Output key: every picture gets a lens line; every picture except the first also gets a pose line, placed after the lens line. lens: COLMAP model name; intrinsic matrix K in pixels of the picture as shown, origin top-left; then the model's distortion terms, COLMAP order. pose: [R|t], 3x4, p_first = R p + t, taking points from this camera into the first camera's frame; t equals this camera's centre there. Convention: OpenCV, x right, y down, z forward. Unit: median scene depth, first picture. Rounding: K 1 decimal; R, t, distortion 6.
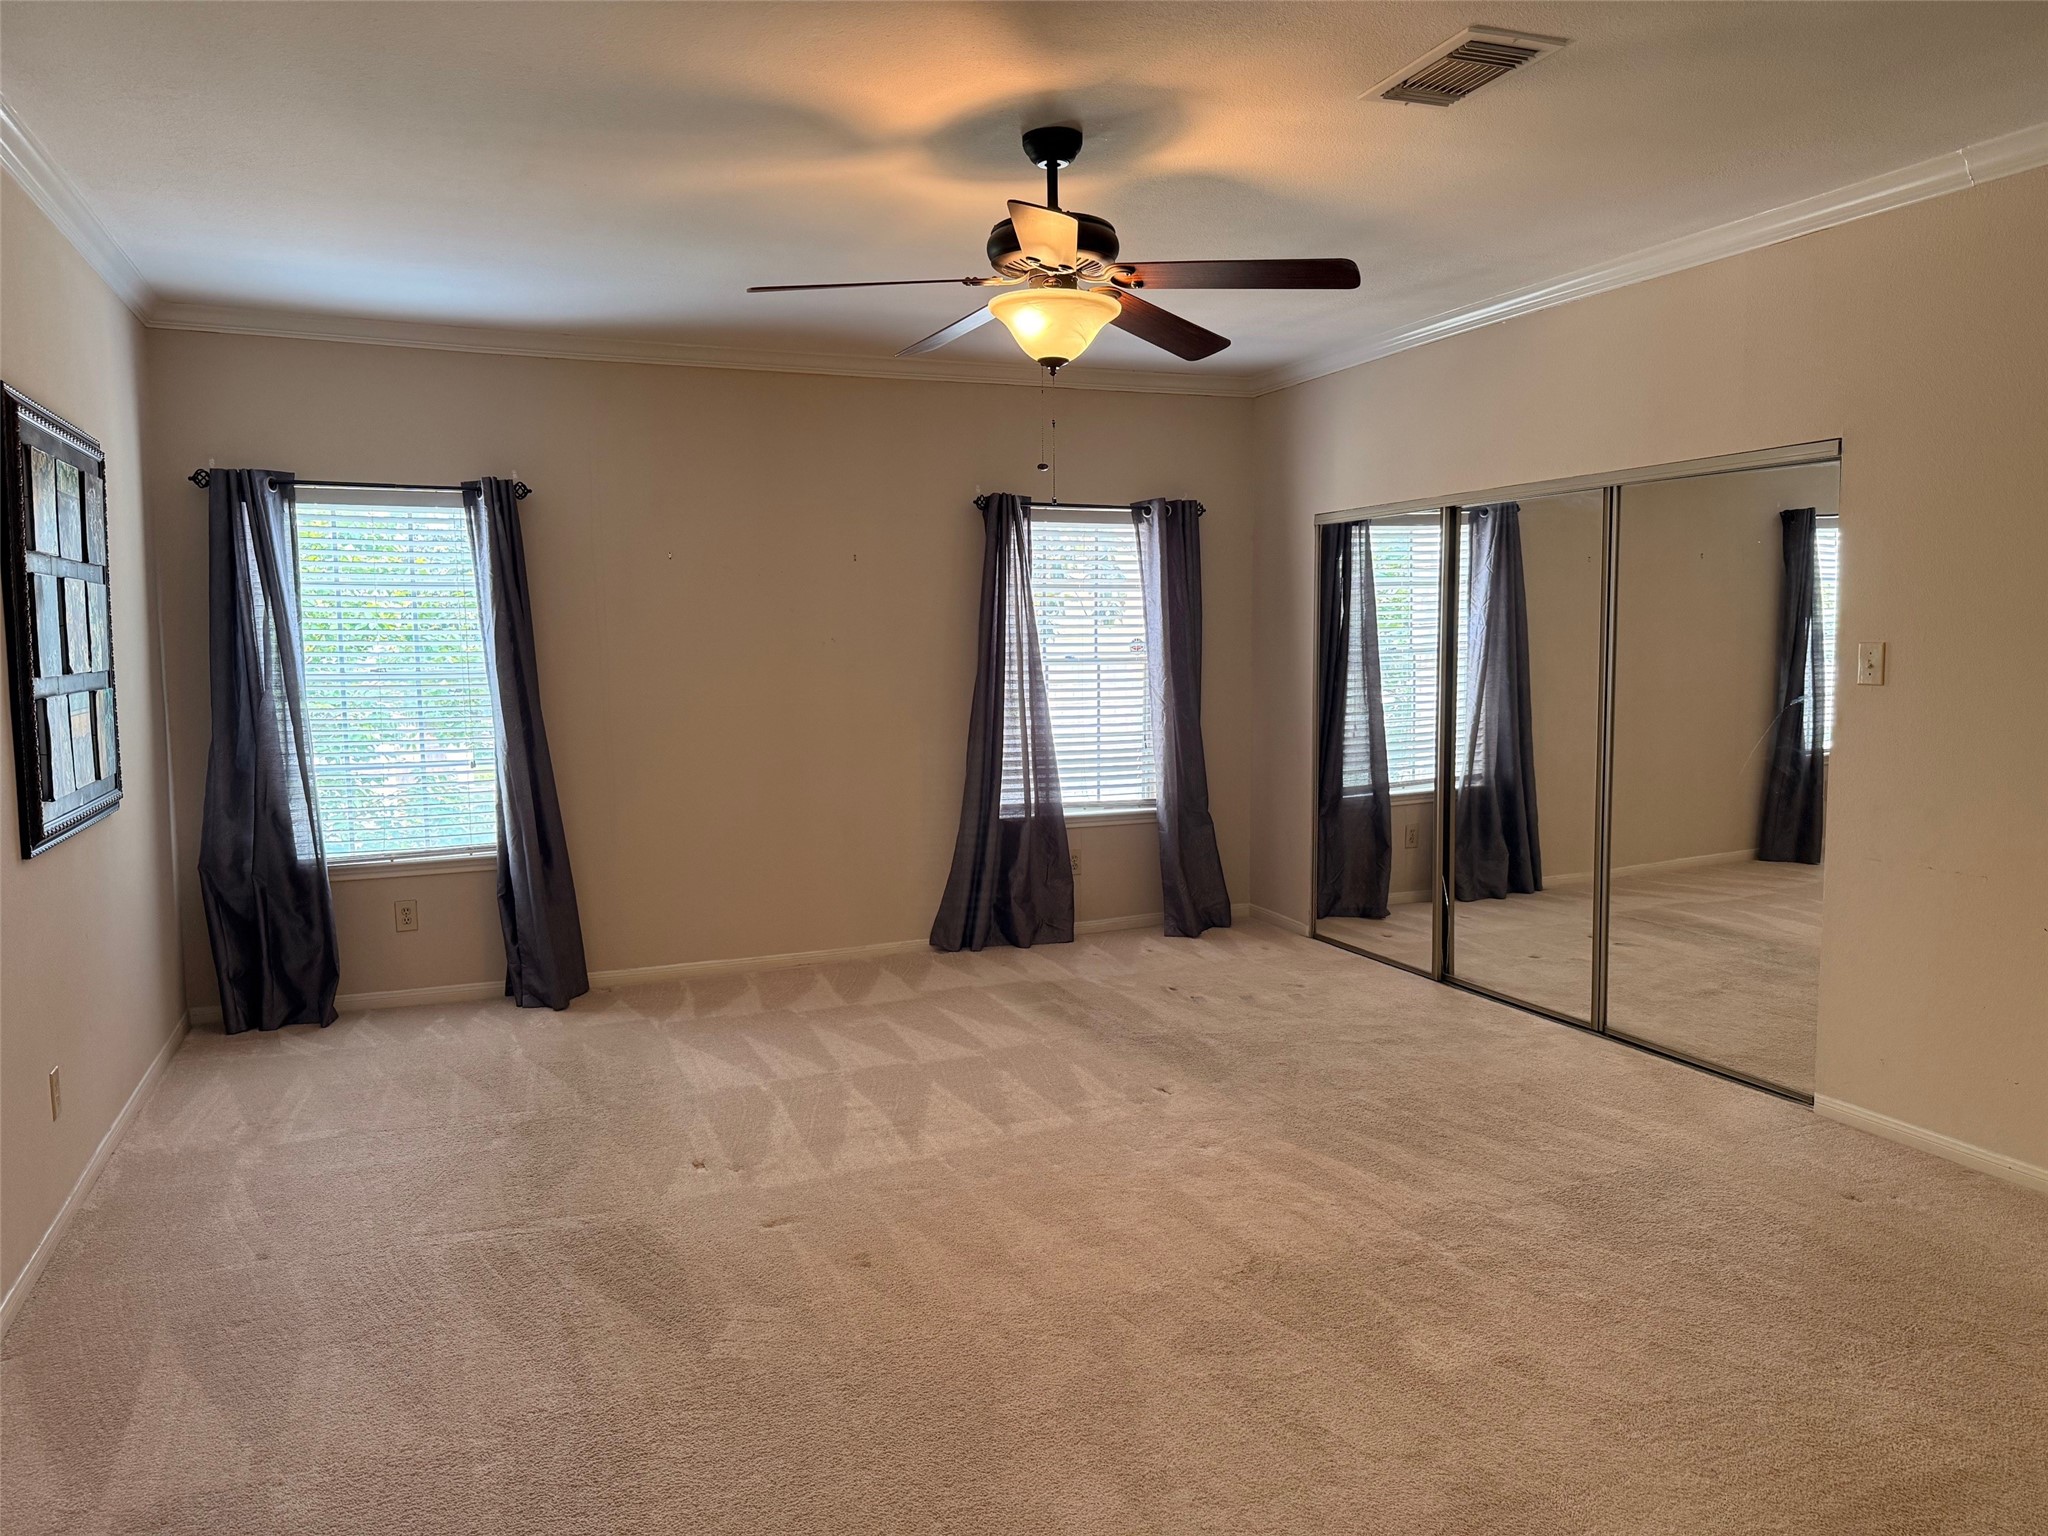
lens RADIAL K [[1434.3, 0, 1024.0], [0, 1434.3, 768.0], [0, 0, 1]] dist [0.066167, -0.111763]
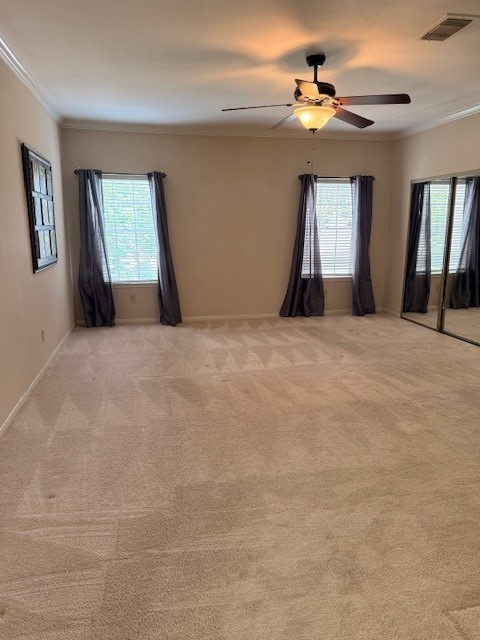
lens RADIAL K [[452.1, 0, 240.0], [0, 452.1, 320.0], [0, 0, 1]] dist [0.073975, -0.086243]
pose [[0.982378, 0.047799, -0.180690, 0.050579], [-0.027258, 0.993050, 0.114496, 0.024386], [0.184907, -0.107553, 0.976853, -0.070512]]
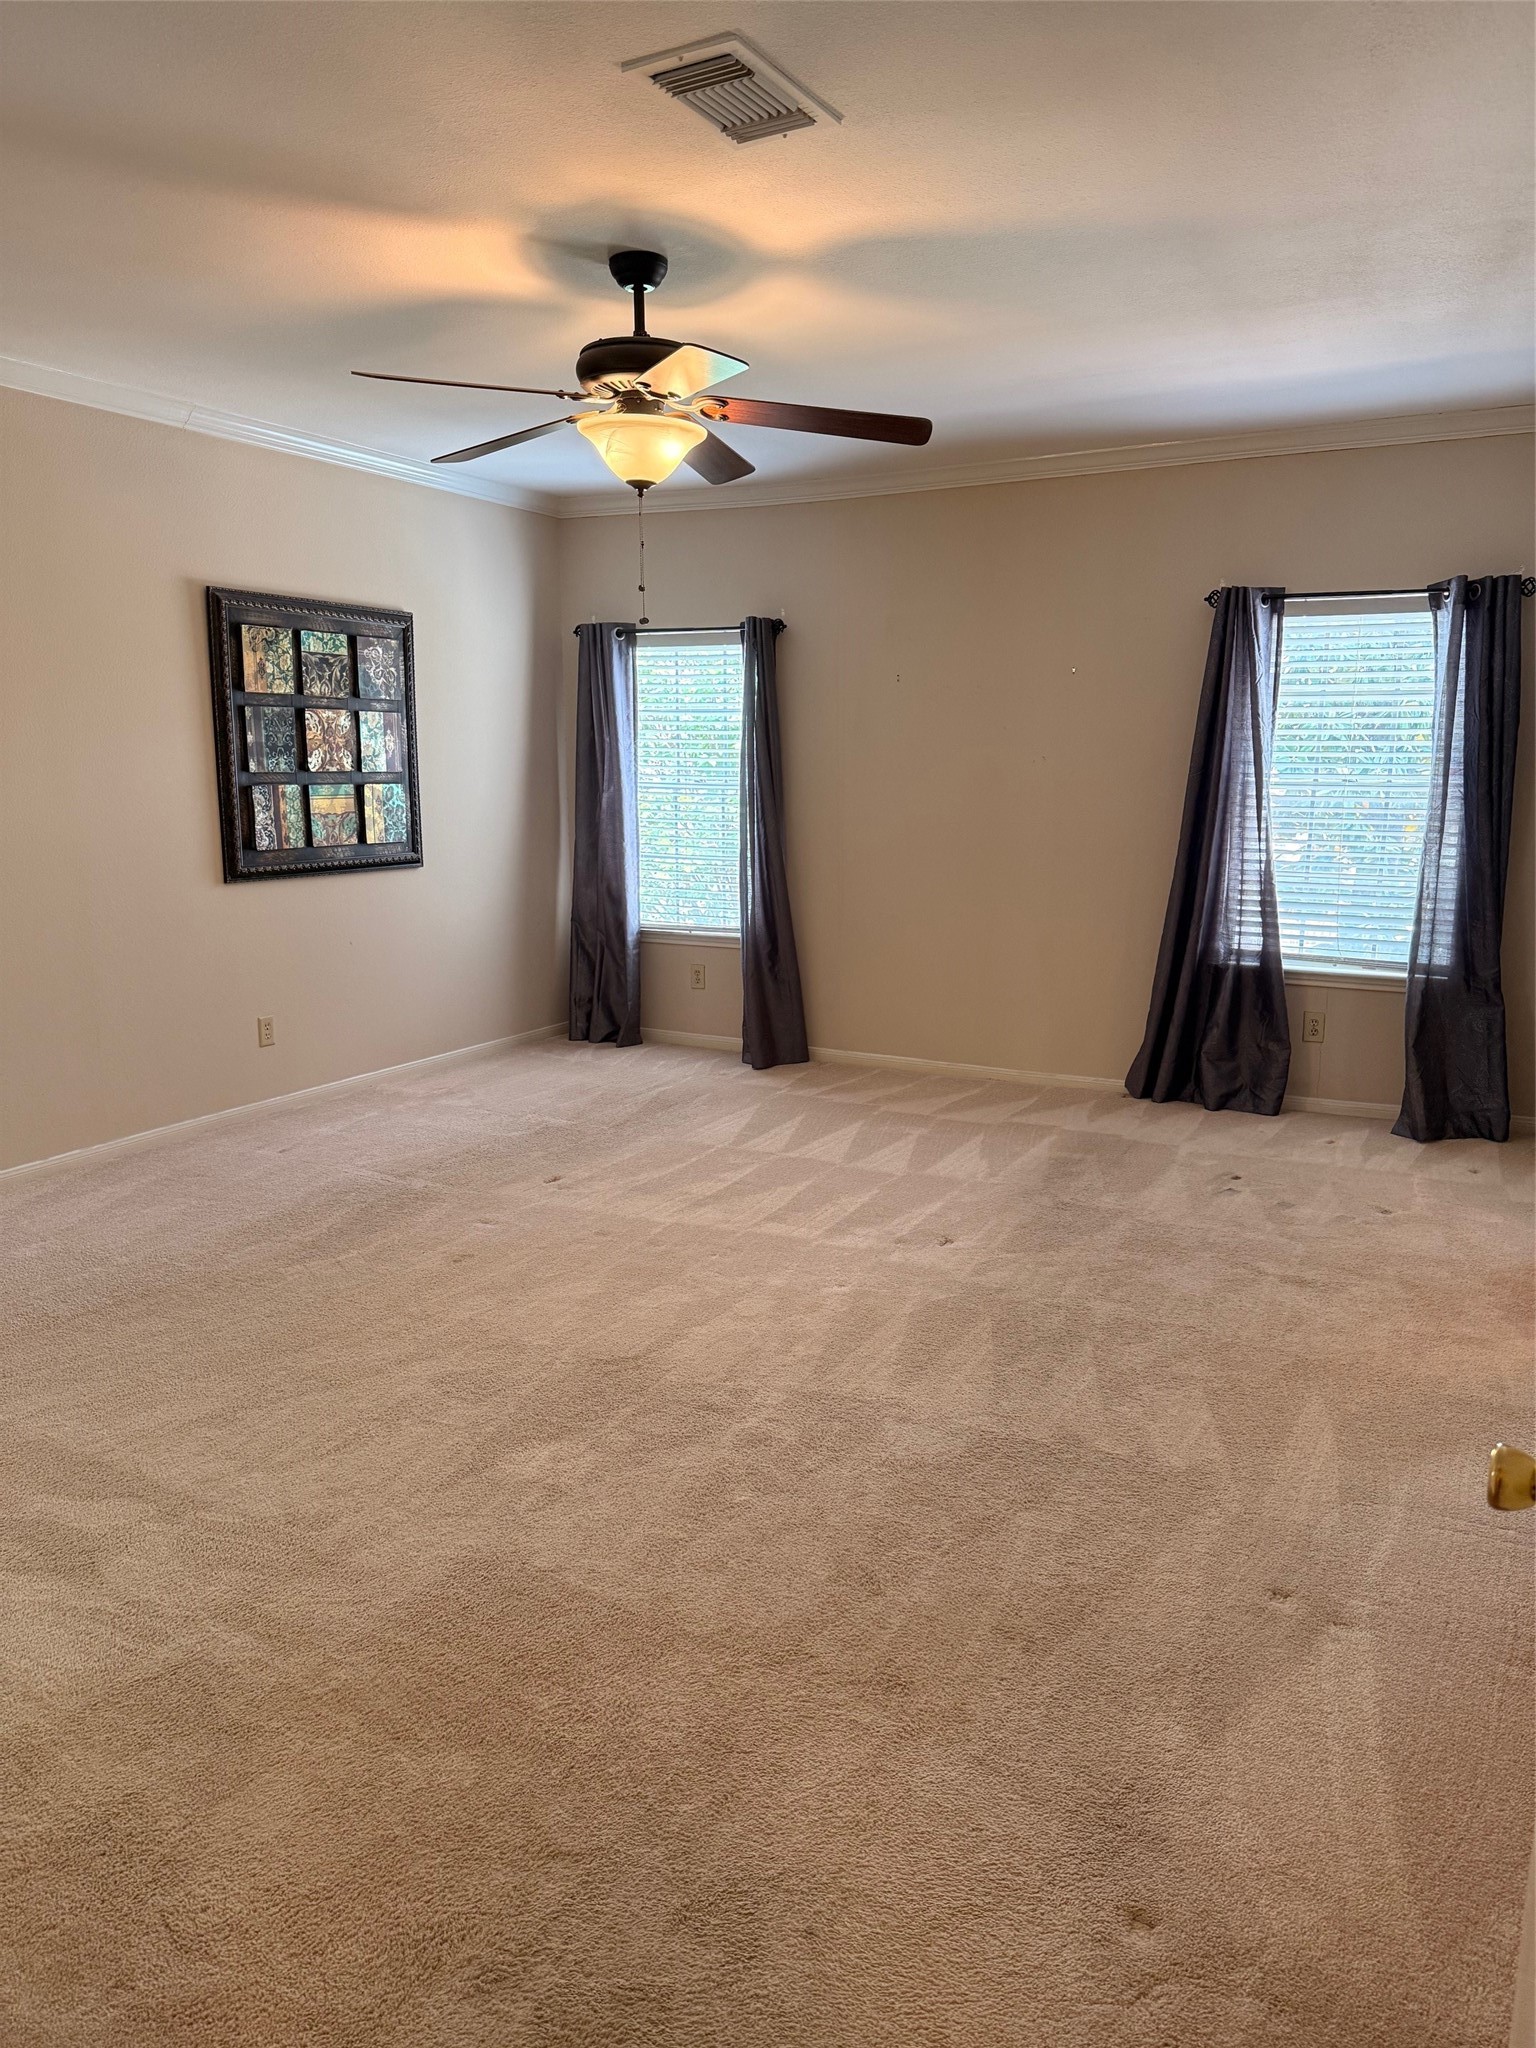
lens RADIAL K [[1446.6, 0, 768.0], [0, 1446.6, 1024.0], [0, 0, 1]] dist [0.073975, -0.086243]
pose [[0.627498, 0.151016, -0.763832, 0.733908], [-0.079541, 0.988311, 0.130054, -0.033024], [0.774544, -0.020853, 0.632176, 0.307065]]
